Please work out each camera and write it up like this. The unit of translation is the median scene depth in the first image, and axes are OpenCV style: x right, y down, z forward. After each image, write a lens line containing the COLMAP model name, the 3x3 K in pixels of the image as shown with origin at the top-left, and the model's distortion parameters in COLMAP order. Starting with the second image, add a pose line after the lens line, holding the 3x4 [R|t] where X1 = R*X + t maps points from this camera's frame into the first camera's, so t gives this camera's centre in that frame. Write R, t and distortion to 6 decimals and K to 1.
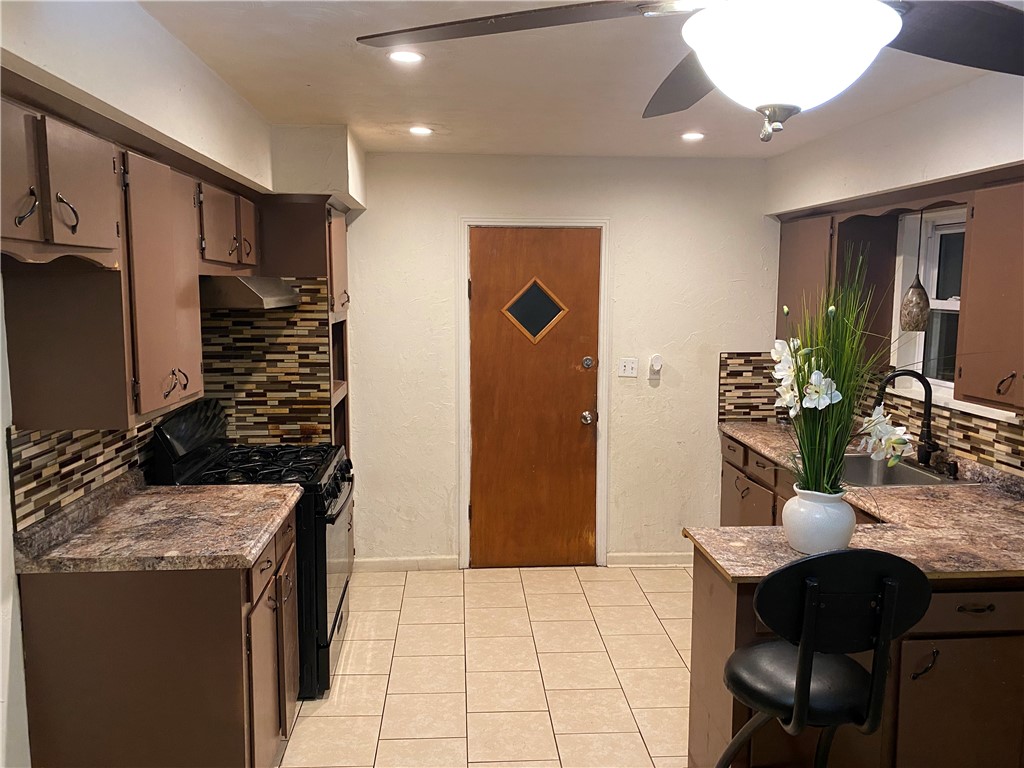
lens RADIAL K [[785.0, 0, 507.7], [0, 785.0, 380.6], [0, 0, 1]] dist [0.024648, -0.015319]
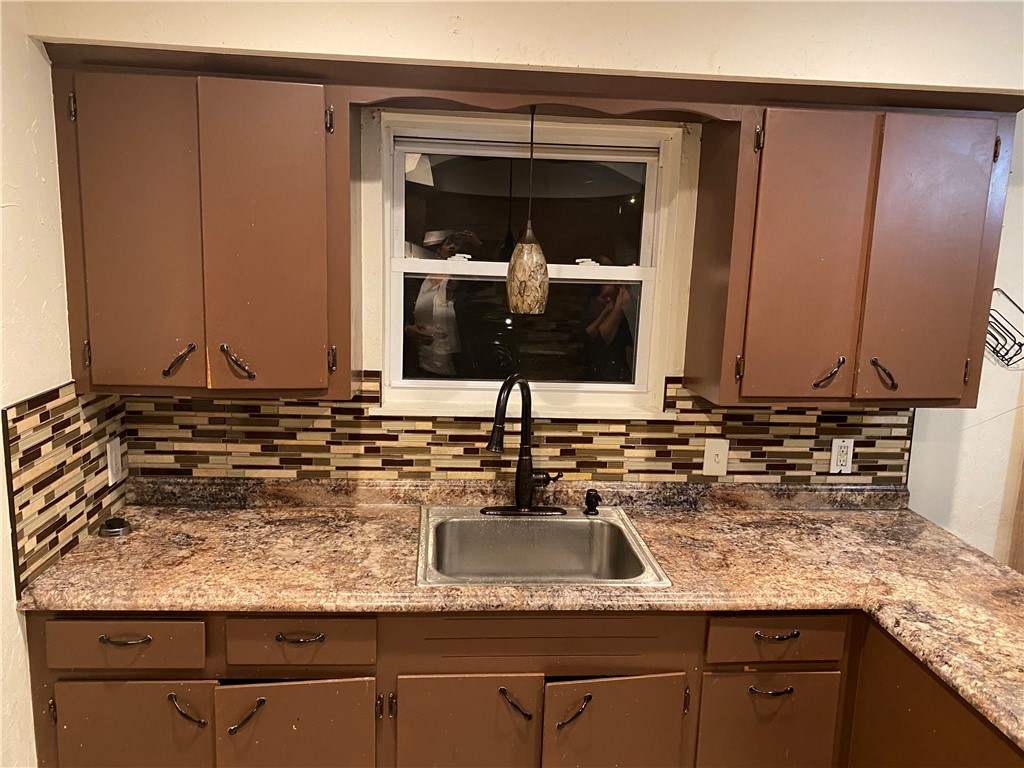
lens RADIAL K [[785.0, 0, 509.9], [0, 785.0, 379.5], [0, 0, 1]] dist [0.024648, -0.015319]
pose [[-0.012004, -0.175729, 0.984365, -0.114543], [0.088291, 0.980405, 0.176099, -0.127494], [-0.996022, 0.089024, 0.003746, 1.070948]]
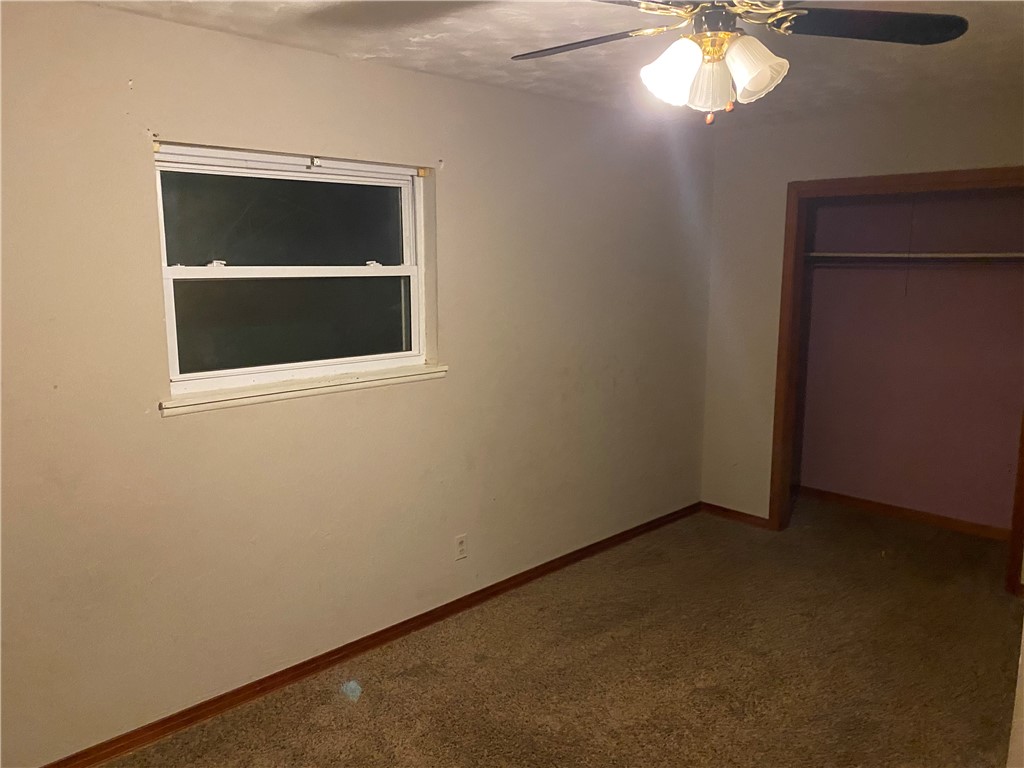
lens RADIAL K [[785.0, 0, 512.1], [0, 785.0, 384.0], [0, 0, 1]] dist [0.024648, -0.015319]
pose [[-0.661498, -0.136686, 0.737385, -0.232389], [0.084116, 0.963523, 0.254063, -0.176087], [-0.745215, 0.230088, -0.625871, 1.412825]]
